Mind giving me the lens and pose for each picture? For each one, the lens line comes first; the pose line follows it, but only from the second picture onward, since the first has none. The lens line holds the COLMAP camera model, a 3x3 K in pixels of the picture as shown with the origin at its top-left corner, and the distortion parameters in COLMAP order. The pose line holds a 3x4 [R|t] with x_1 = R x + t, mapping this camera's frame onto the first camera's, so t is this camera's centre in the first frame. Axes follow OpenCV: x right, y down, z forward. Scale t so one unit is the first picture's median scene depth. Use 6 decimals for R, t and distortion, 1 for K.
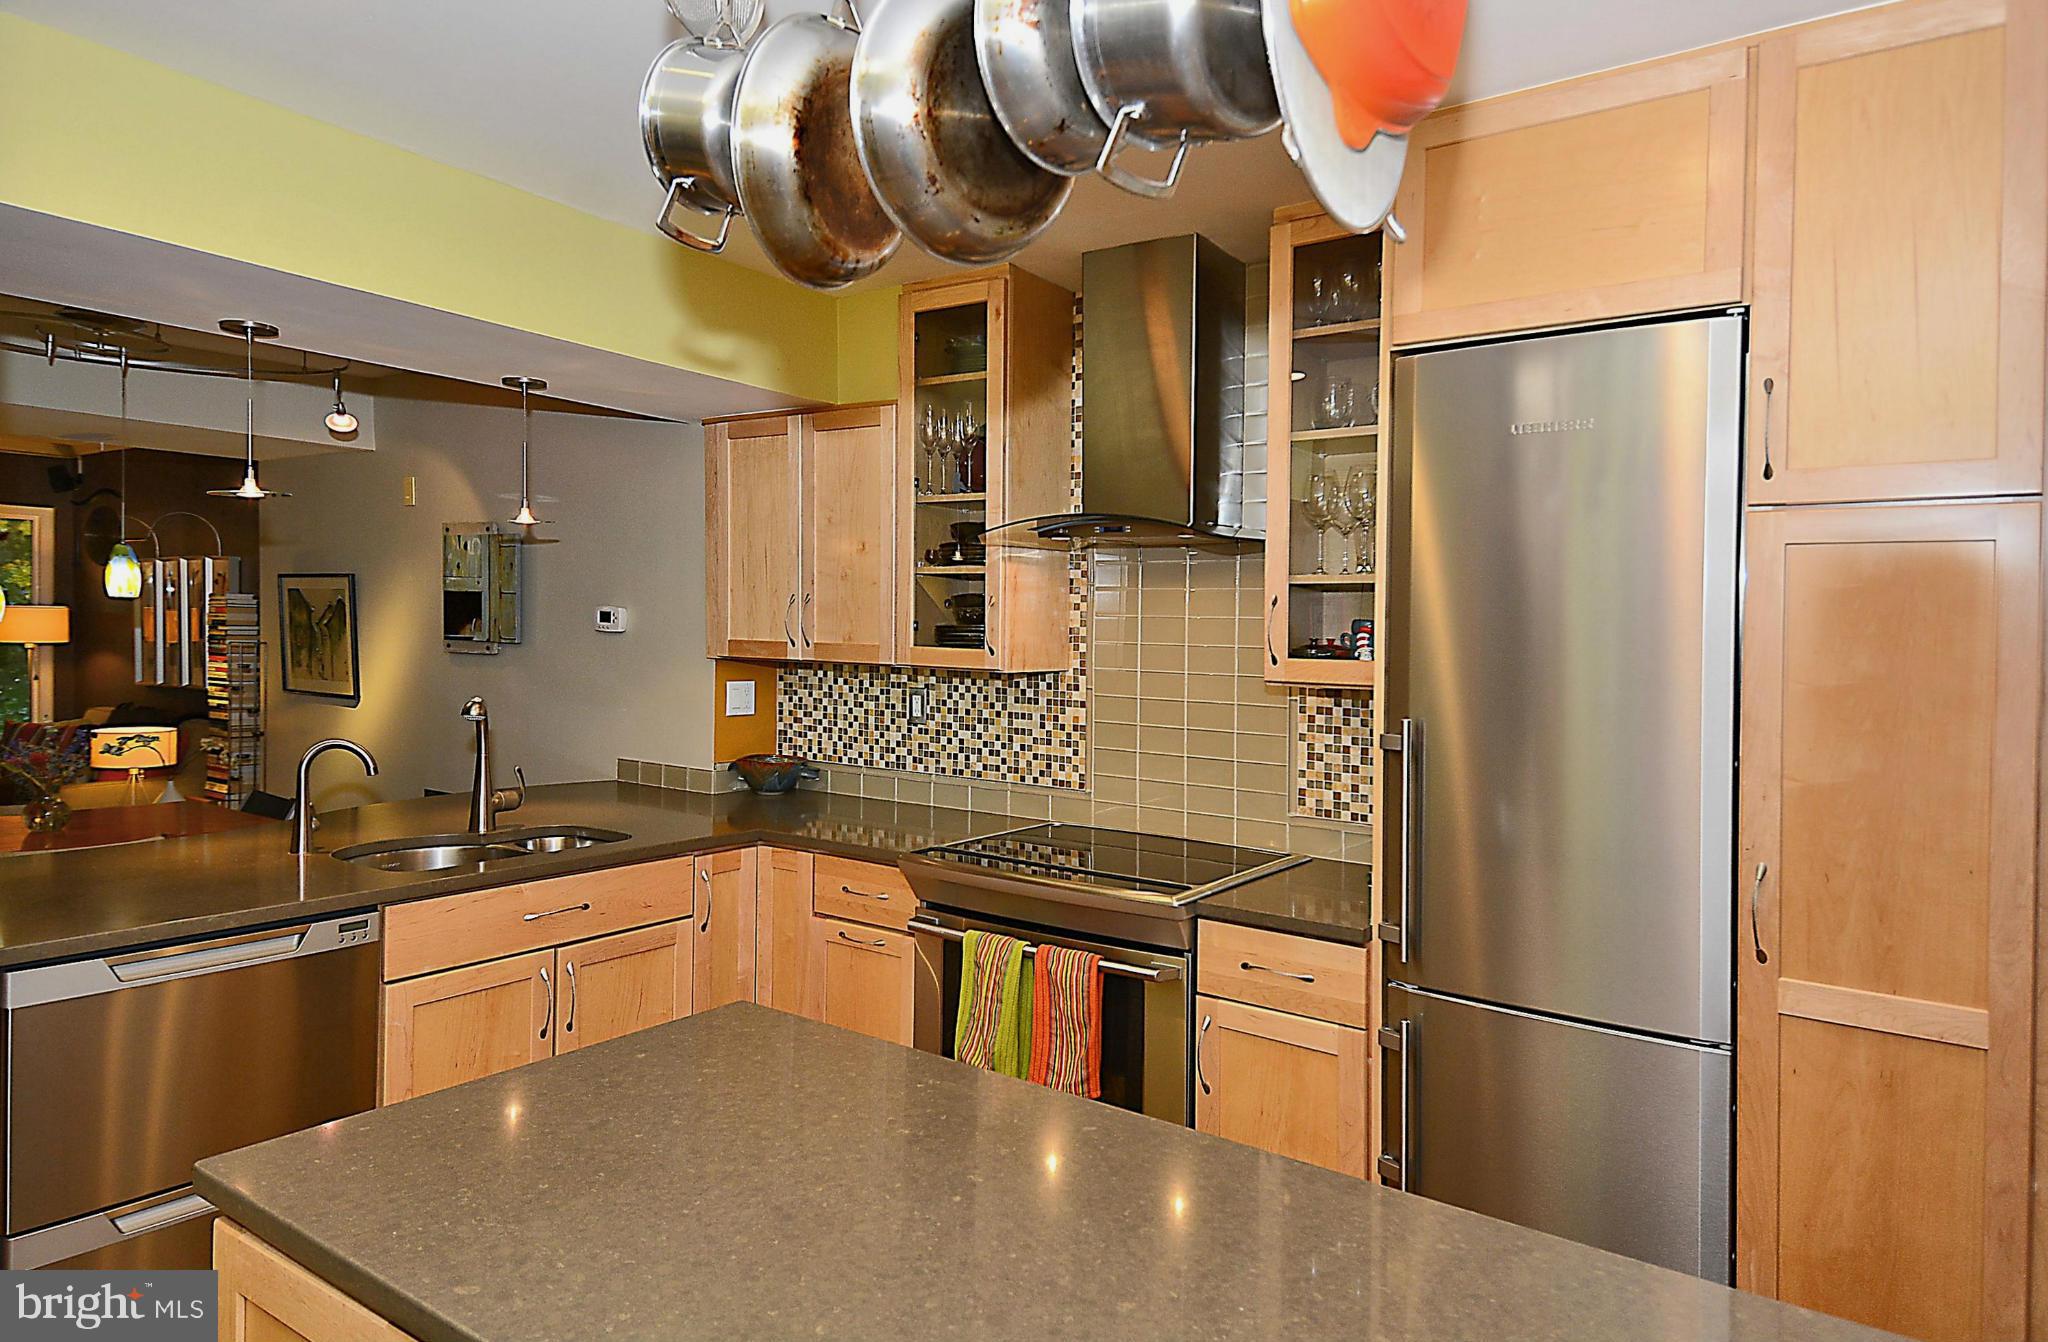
lens RADIAL K [[1217.2, 0, 1024.2], [0, 1217.2, 606.2], [0, 0, 1]] dist [0.050985, -0.000567]
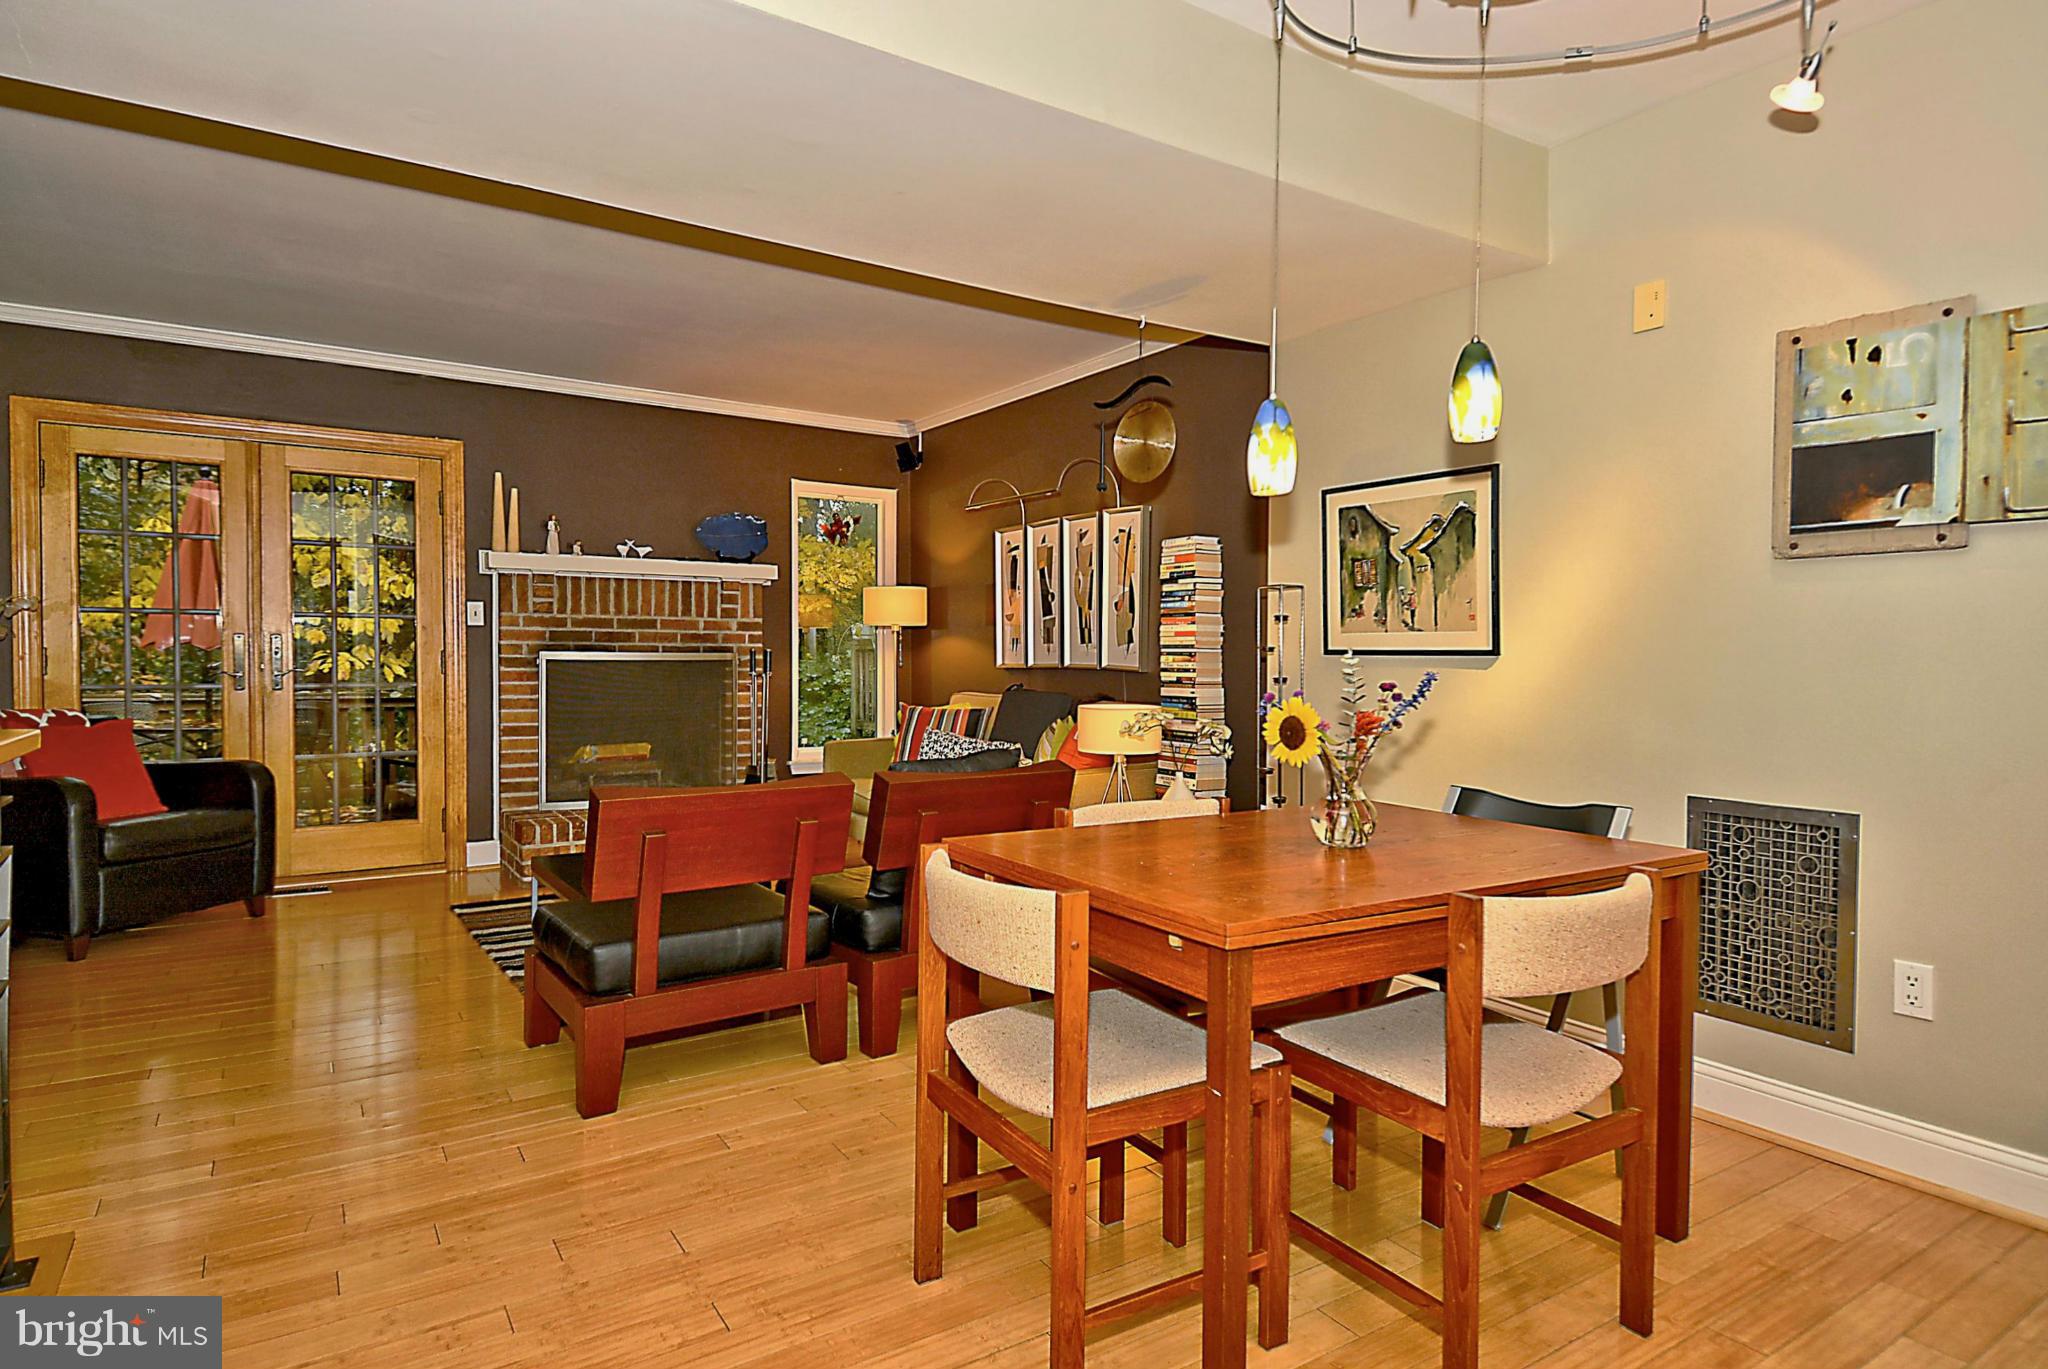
lens RADIAL K [[1152.6, 0, 1024.0], [0, 1152.6, 684.5], [0, 0, 1]] dist [0.054353, -0.000889]
pose [[0.925007, -0.010481, -0.379806, -0.781596], [0.028783, 0.998680, 0.042542, 0.082852], [0.378858, -0.050284, 0.924088, 0.466630]]
